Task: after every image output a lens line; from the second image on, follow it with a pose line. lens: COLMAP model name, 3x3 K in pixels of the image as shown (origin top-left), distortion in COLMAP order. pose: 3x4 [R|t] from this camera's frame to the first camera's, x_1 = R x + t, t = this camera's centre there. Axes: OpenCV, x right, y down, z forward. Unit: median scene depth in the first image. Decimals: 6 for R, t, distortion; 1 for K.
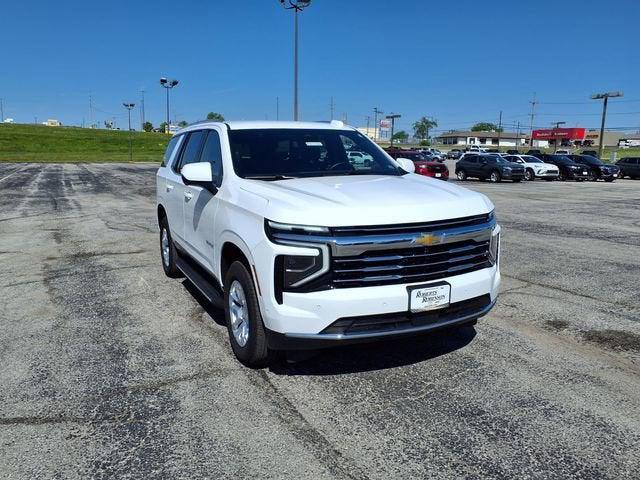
lens RADIAL K [[505.3, 0, 322.0], [0, 505.3, 241.6], [0, 0, 1]] dist [0.039315, -0.044594]
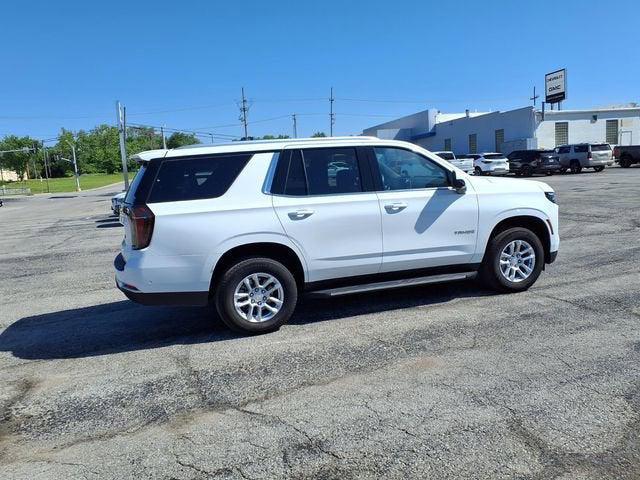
lens RADIAL K [[505.3, 0, 320.0], [0, 505.3, 237.8], [0, 0, 1]] dist [0.039315, -0.044594]
pose [[0.130559, -0.142606, 0.981131, -1.766583], [0.229035, 0.967172, 0.110099, -0.239302], [-0.964623, 0.210339, 0.158934, 1.319553]]
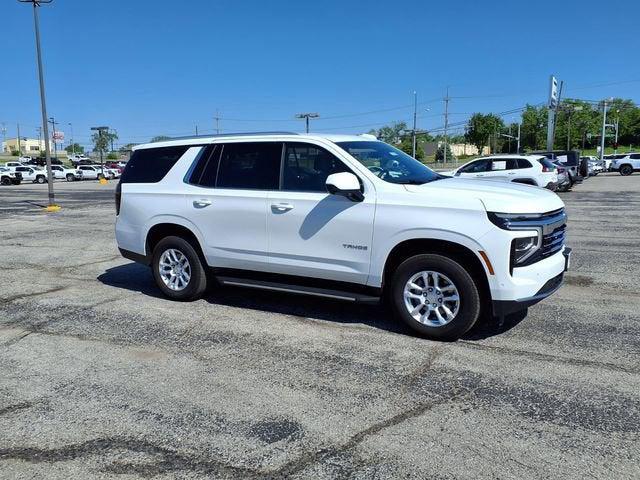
lens RADIAL K [[505.3, 0, 319.6], [0, 505.3, 241.1], [0, 0, 1]] dist [0.039315, -0.044594]
pose [[0.828602, -0.102118, 0.550447, -1.006468], [0.116511, 0.993150, 0.008859, -0.030713], [-0.547581, 0.056793, 0.834823, 0.155807]]
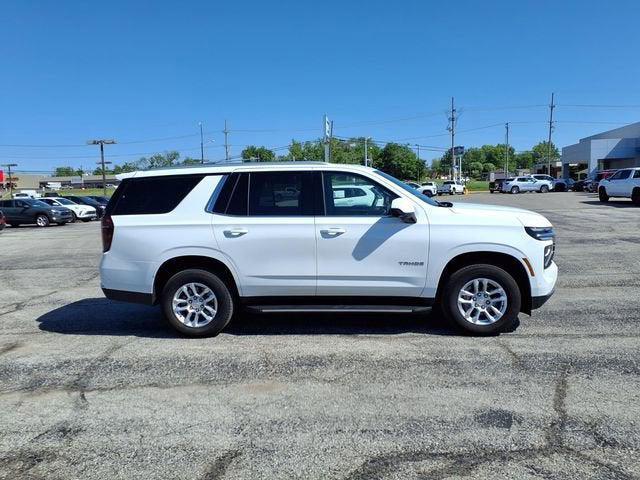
lens RADIAL K [[505.3, 0, 318.7], [0, 505.3, 238.4], [0, 0, 1]] dist [0.039315, -0.044594]
pose [[0.517338, -0.100665, 0.849840, -1.565421], [0.175056, 0.984507, 0.010052, -0.122316], [-0.837685, 0.143570, 0.526945, 0.612697]]
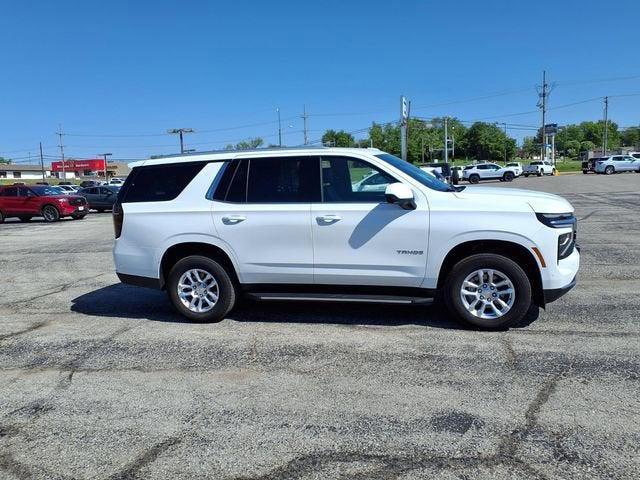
lens RADIAL K [[505.3, 0, 319.1], [0, 505.3, 243.8], [0, 0, 1]] dist [0.039315, -0.044594]
pose [[0.644440, -0.132633, 0.753064, -1.400363], [0.174868, 0.984306, 0.023716, -0.090271], [-0.744392, 0.116403, 0.657519, 0.449859]]
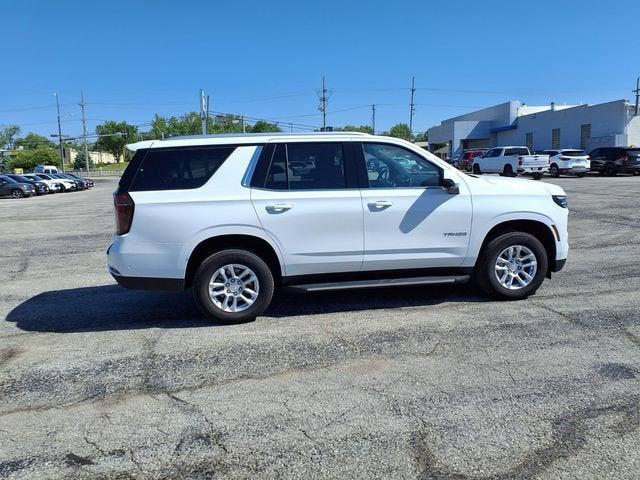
lens RADIAL K [[505.3, 0, 322.1], [0, 505.3, 238.6], [0, 0, 1]] dist [0.039315, -0.044594]
pose [[0.278484, -0.151791, 0.948370, -1.709284], [0.194794, 0.975836, 0.098987, -0.196408], [-0.940480, 0.157171, 0.301323, 1.069079]]
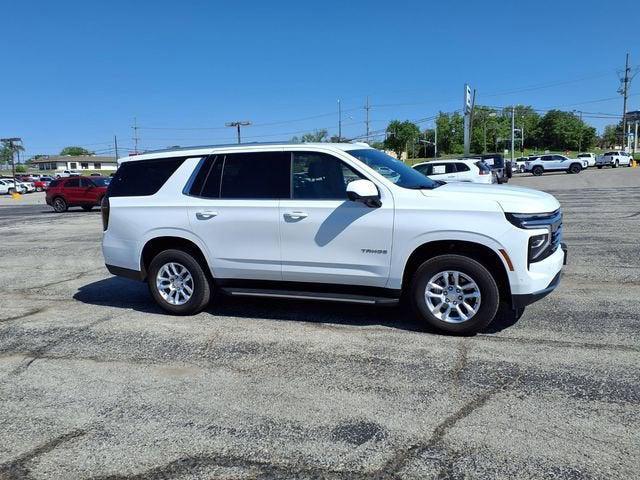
lens RADIAL K [[505.3, 0, 319.7], [0, 505.3, 240.6], [0, 0, 1]] dist [0.039315, -0.044594]
pose [[0.735652, -0.127586, 0.665235, -1.201021], [0.158797, 0.987216, 0.013732, -0.061128], [-0.658482, 0.095535, 0.746508, 0.277918]]
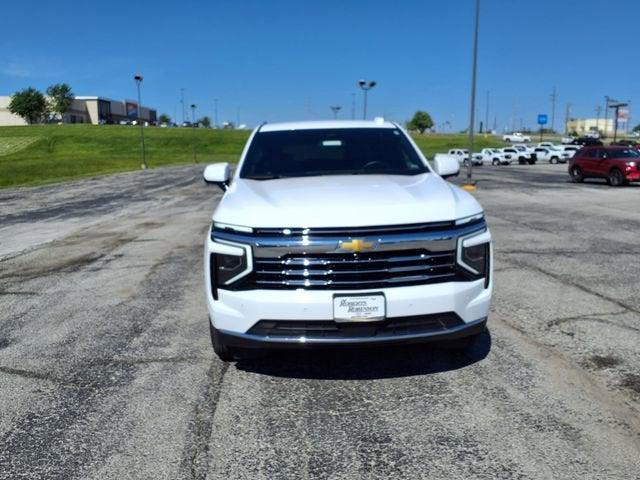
lens RADIAL K [[517.9, 0, 324.1], [0, 517.9, 234.3], [0, 0, 1]] dist [0.011183, -0.014577]
pose [[0.922184, 0.045562, -0.384059, 0.446378], [-0.051049, 0.998688, -0.004100, -0.015807], [0.383368, 0.023386, 0.923299, 0.082036]]
